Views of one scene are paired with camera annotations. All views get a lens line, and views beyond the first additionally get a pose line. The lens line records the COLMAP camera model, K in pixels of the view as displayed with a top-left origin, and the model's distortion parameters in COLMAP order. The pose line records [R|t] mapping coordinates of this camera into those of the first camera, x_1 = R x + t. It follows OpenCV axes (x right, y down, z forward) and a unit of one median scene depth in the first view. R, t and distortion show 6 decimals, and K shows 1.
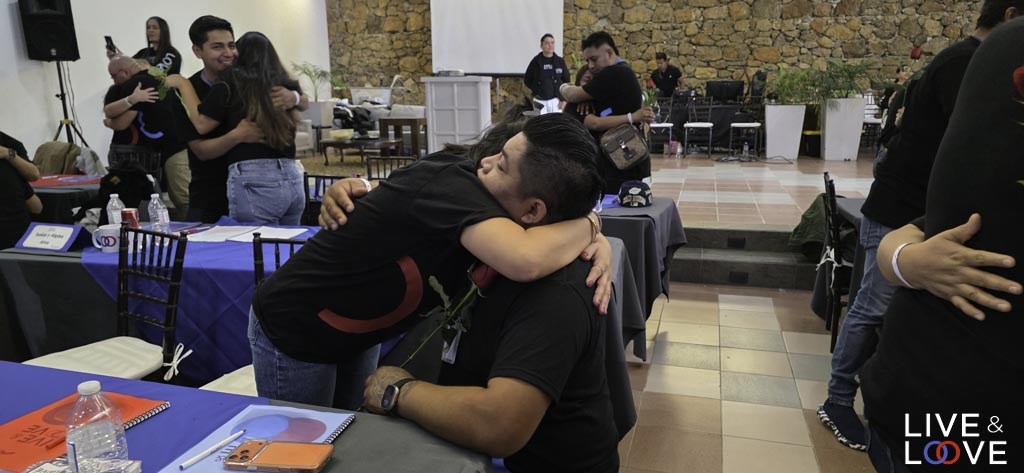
lens RADIAL K [[660.7, 0, 521.7], [0, 660.7, 239.1], [0, 0, 1]] dist [0.033128, -0.020111]
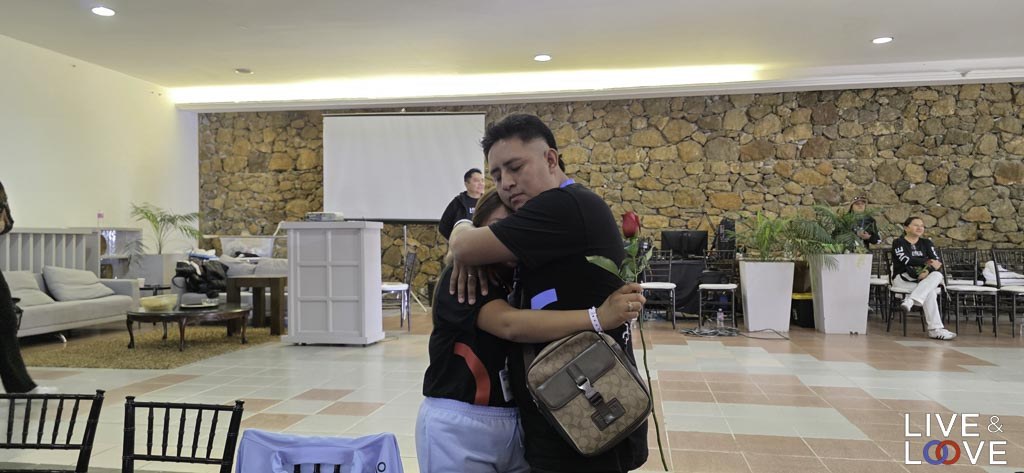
lens RADIAL K [[691.7, 0, 505.4], [0, 691.7, 247.3], [0, 0, 1]] dist [0.053976, -0.046414]
pose [[0.996959, 0.004888, 0.077778, 0.022360], [0.011466, 0.977967, -0.208443, -0.040917], [-0.077083, 0.208700, 0.974937, 0.178672]]
